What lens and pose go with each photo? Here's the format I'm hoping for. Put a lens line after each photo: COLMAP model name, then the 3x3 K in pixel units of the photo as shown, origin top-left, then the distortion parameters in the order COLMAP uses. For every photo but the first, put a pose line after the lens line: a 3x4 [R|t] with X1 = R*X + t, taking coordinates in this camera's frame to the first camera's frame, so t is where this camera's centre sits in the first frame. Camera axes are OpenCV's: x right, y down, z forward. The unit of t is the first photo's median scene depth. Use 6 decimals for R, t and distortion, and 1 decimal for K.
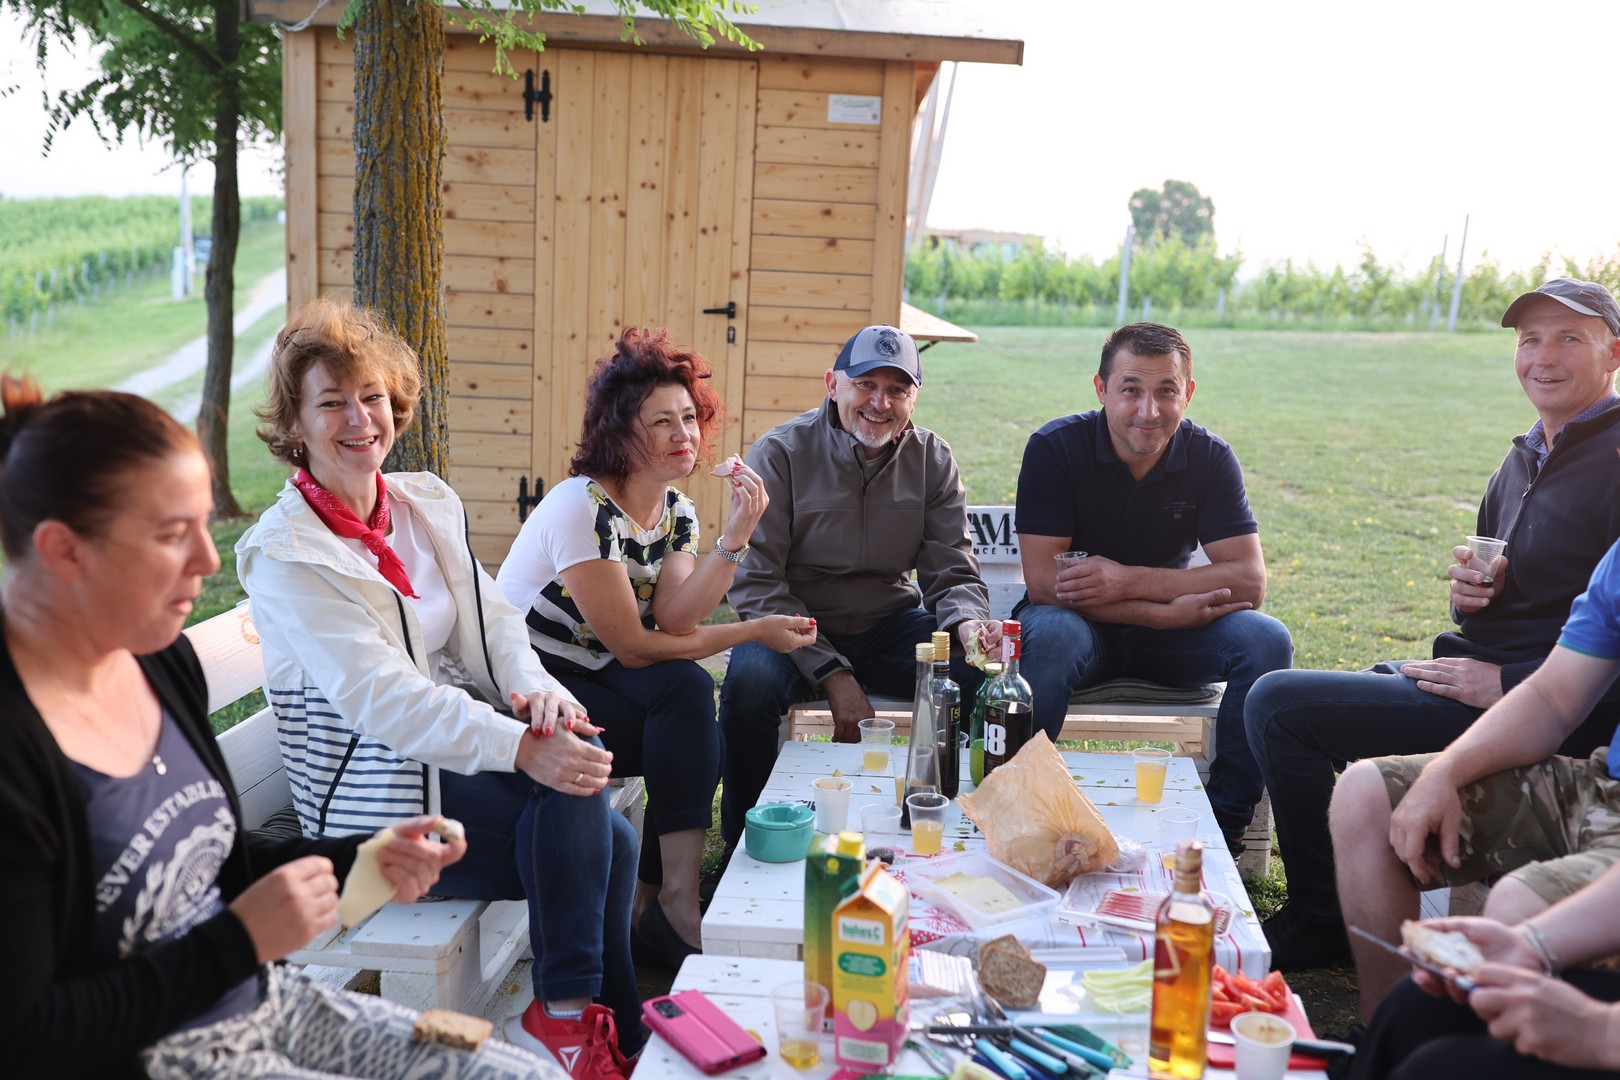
lens RADIAL K [[1546.4, 0, 809.4], [0, 1546.4, 544.0], [0, 0, 1]] dist [-0.008215, -0.018013]
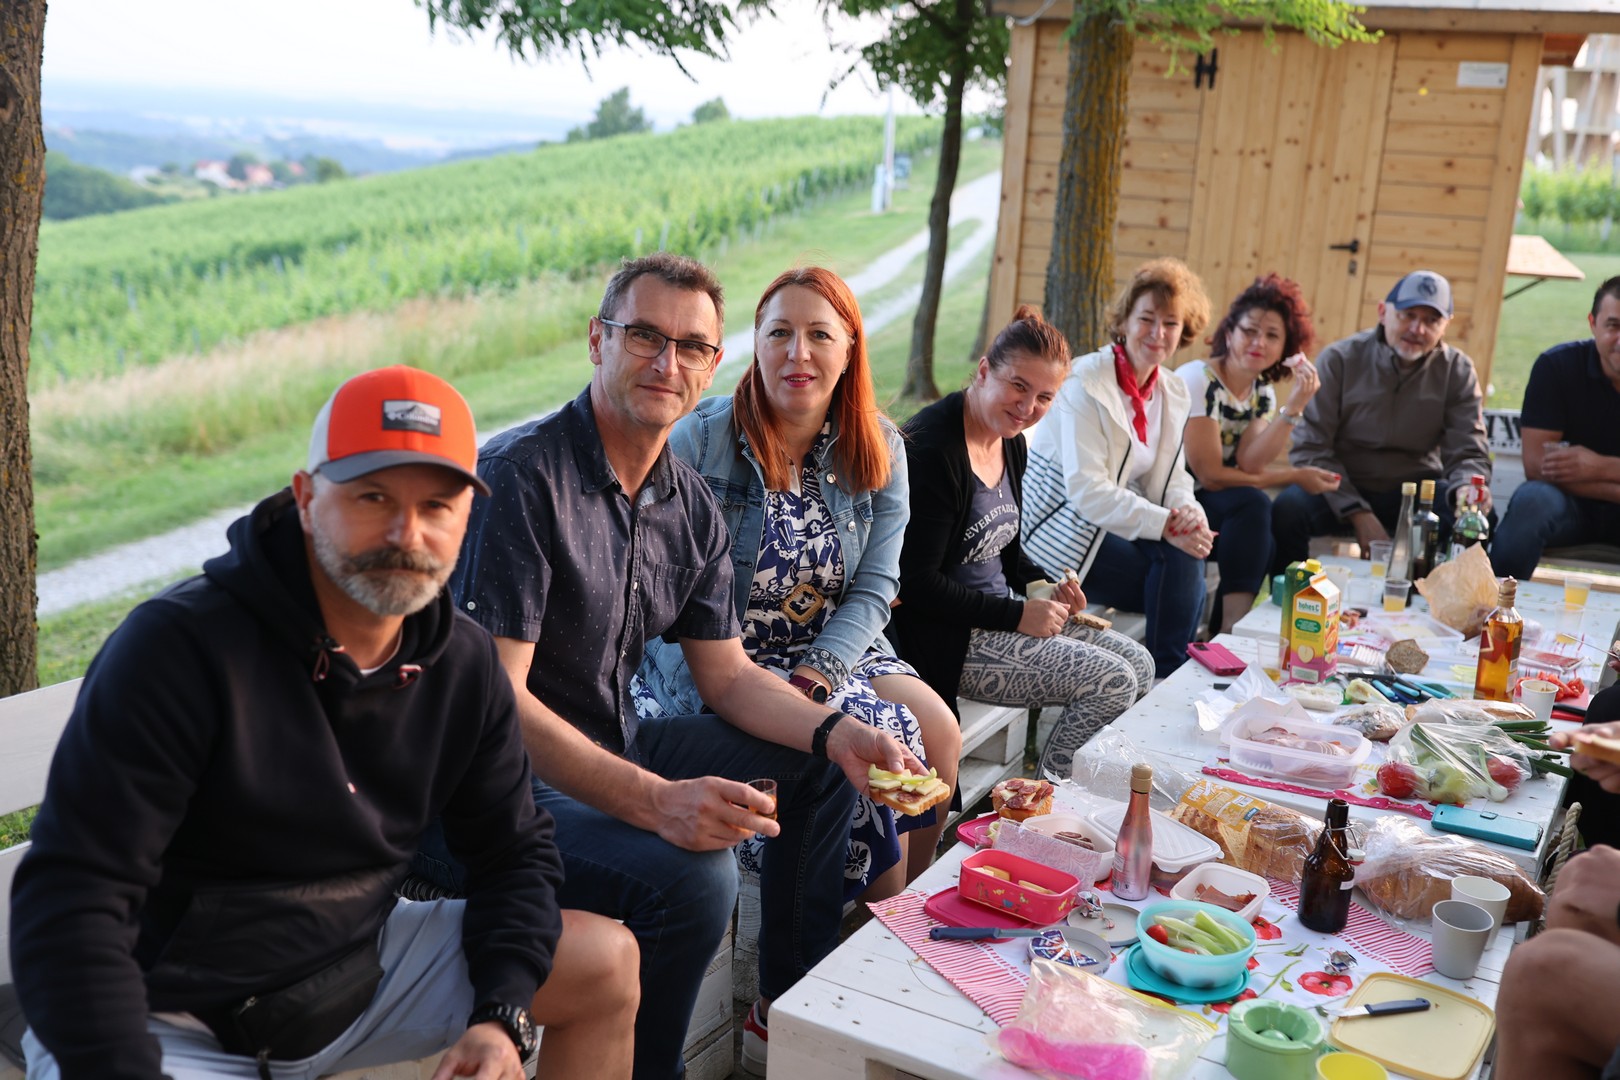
lens RADIAL K [[1546.4, 0, 809.4], [0, 1546.4, 544.0], [0, 0, 1]] dist [-0.008215, -0.018013]
pose [[0.912229, 0.100891, -0.397063, 0.063579], [-0.079932, 0.994407, 0.069032, 0.029042], [0.401807, -0.031235, 0.915192, -0.272398]]
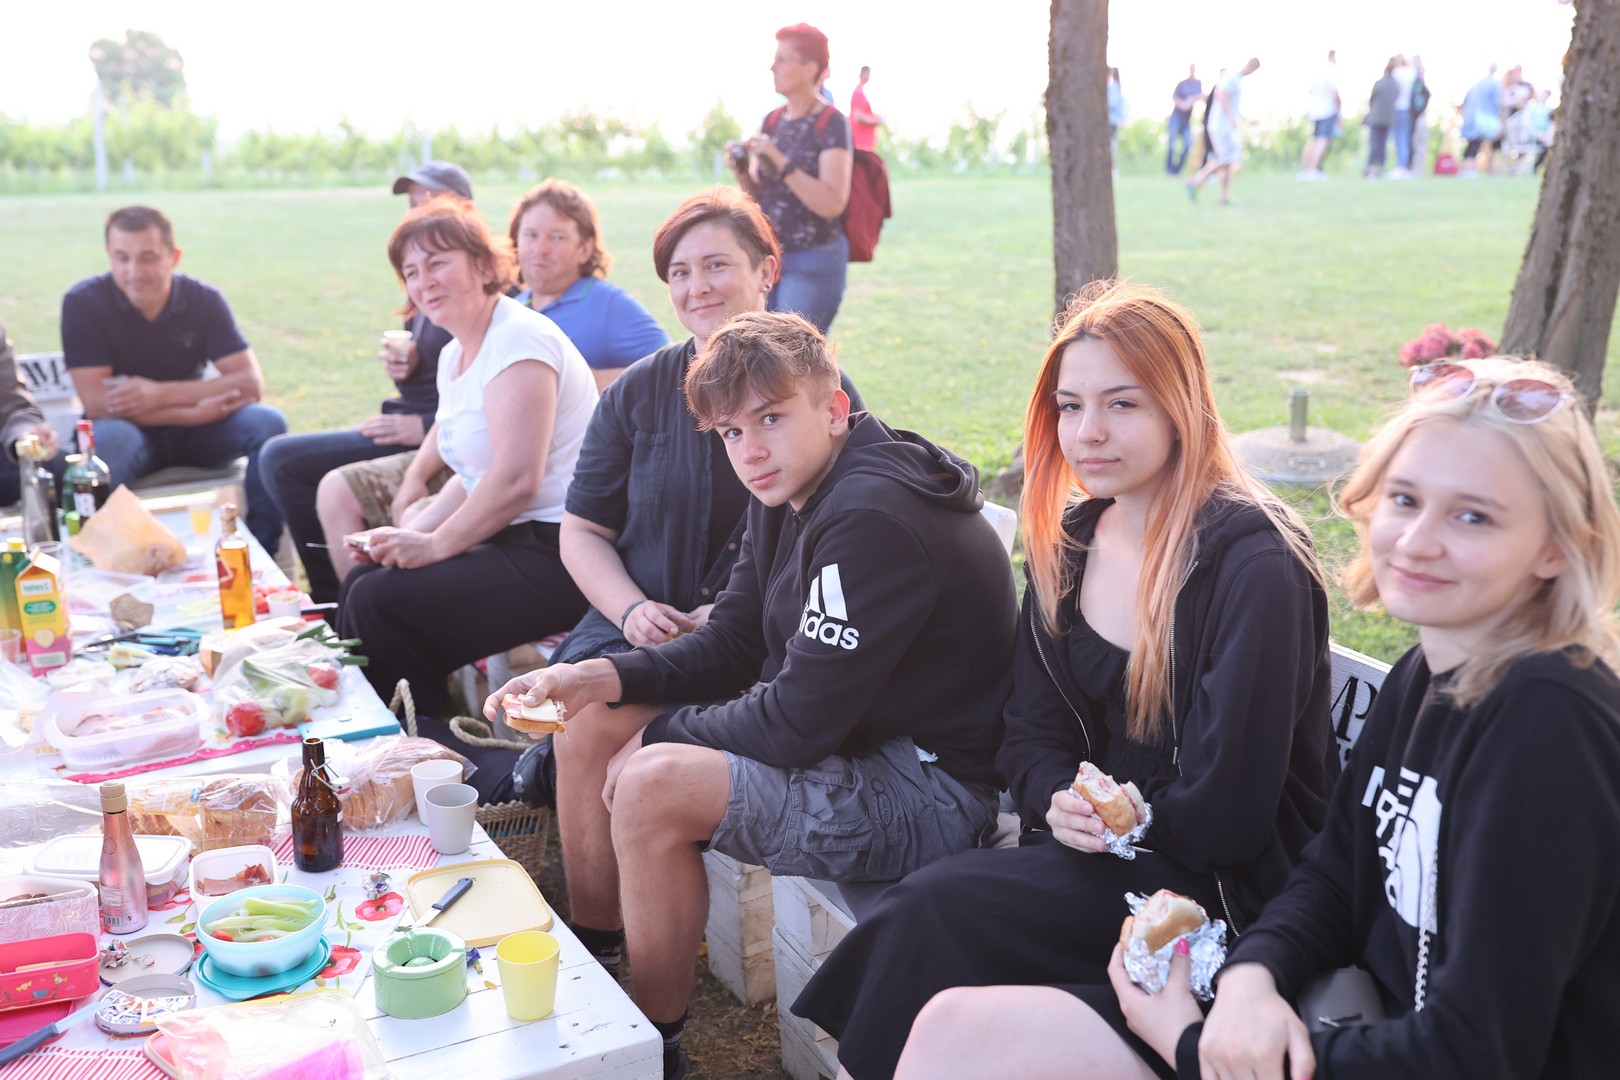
lens RADIAL K [[1546.4, 0, 809.4], [0, 1546.4, 544.0], [0, 0, 1]] dist [-0.008215, -0.018013]
pose [[0.813886, -0.165186, 0.557048, -0.062016], [0.113881, 0.985492, 0.125847, 0.026561], [-0.569754, -0.038988, 0.820890, -0.254351]]
